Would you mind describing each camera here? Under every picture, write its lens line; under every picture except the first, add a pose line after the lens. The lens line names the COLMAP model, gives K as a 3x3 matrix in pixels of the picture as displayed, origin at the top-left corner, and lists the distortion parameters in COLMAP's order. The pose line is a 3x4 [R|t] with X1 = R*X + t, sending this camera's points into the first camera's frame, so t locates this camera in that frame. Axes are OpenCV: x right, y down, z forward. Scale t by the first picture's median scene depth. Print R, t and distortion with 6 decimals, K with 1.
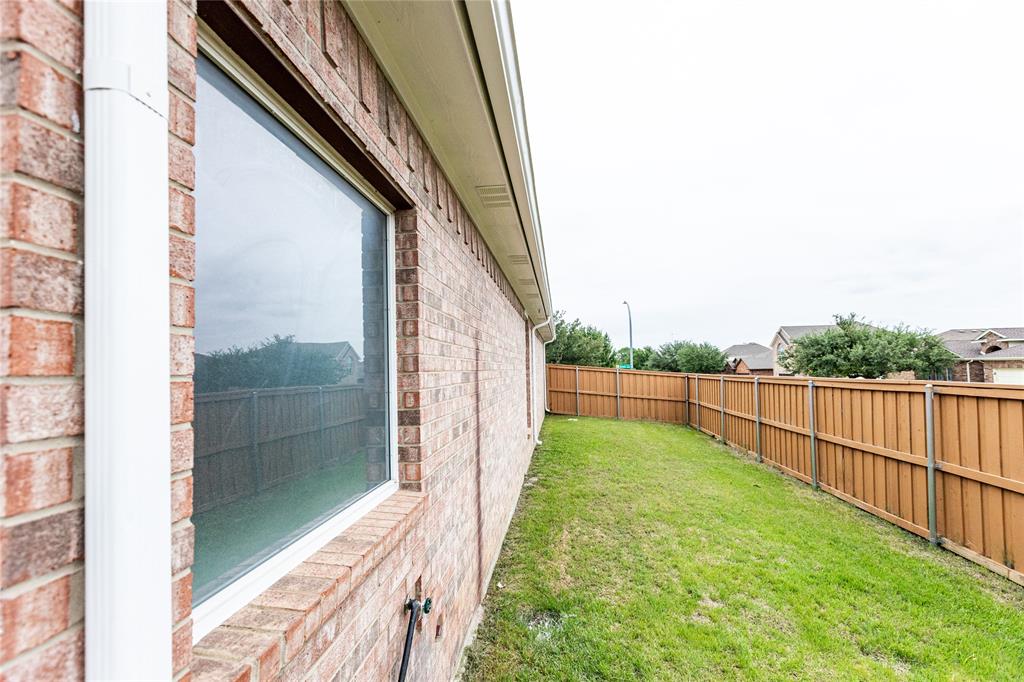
lens RADIAL K [[463.8, 0, 512.2], [0, 463.8, 342.1], [0, 0, 1]] dist [0.004957, -0.000354]
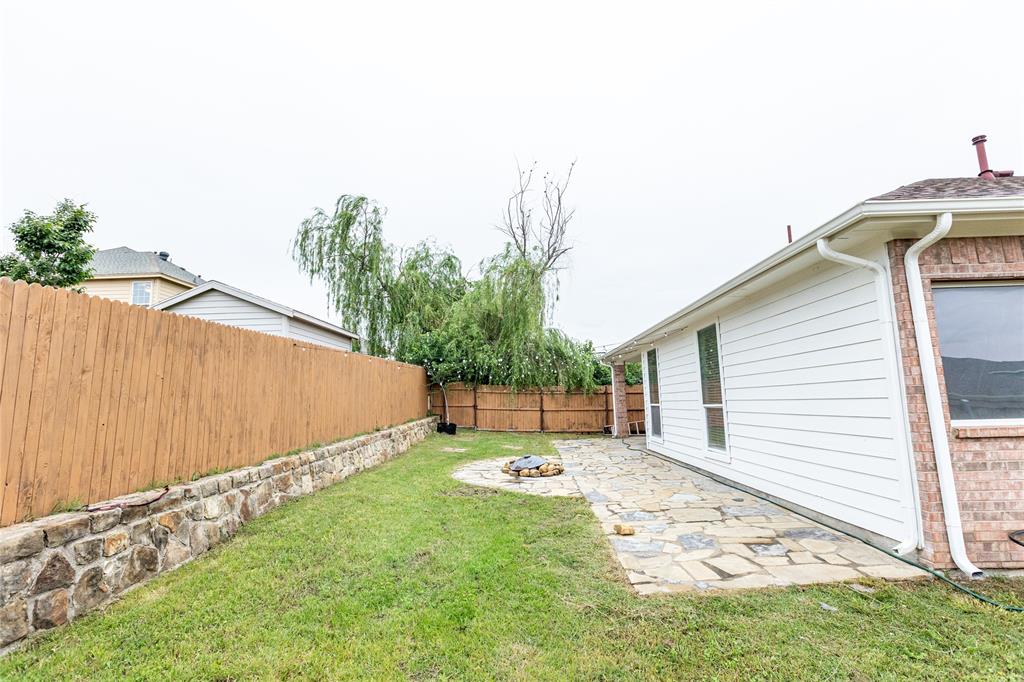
lens RADIAL K [[463.8, 0, 519.3], [0, 463.8, 344.8], [0, 0, 1]] dist [0.004957, -0.000354]
pose [[0.112764, -0.098194, -0.988758, 1.310206], [0.084483, 0.992449, -0.088926, -0.030320], [0.990024, -0.073505, 0.120208, -1.418189]]
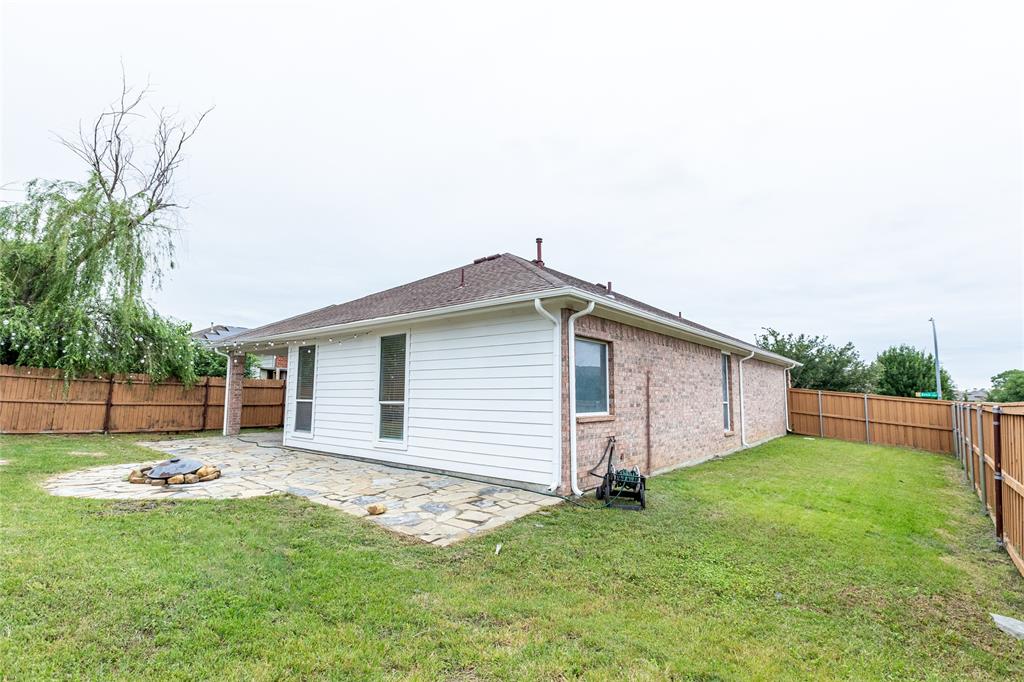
lens RADIAL K [[463.8, 0, 522.4], [0, 463.8, 347.0], [0, 0, 1]] dist [0.004957, -0.000354]
pose [[0.847747, -0.021100, -0.529981, 1.113855], [0.001891, 0.999322, -0.036760, -0.100883], [0.530398, 0.030161, 0.847212, -2.483393]]
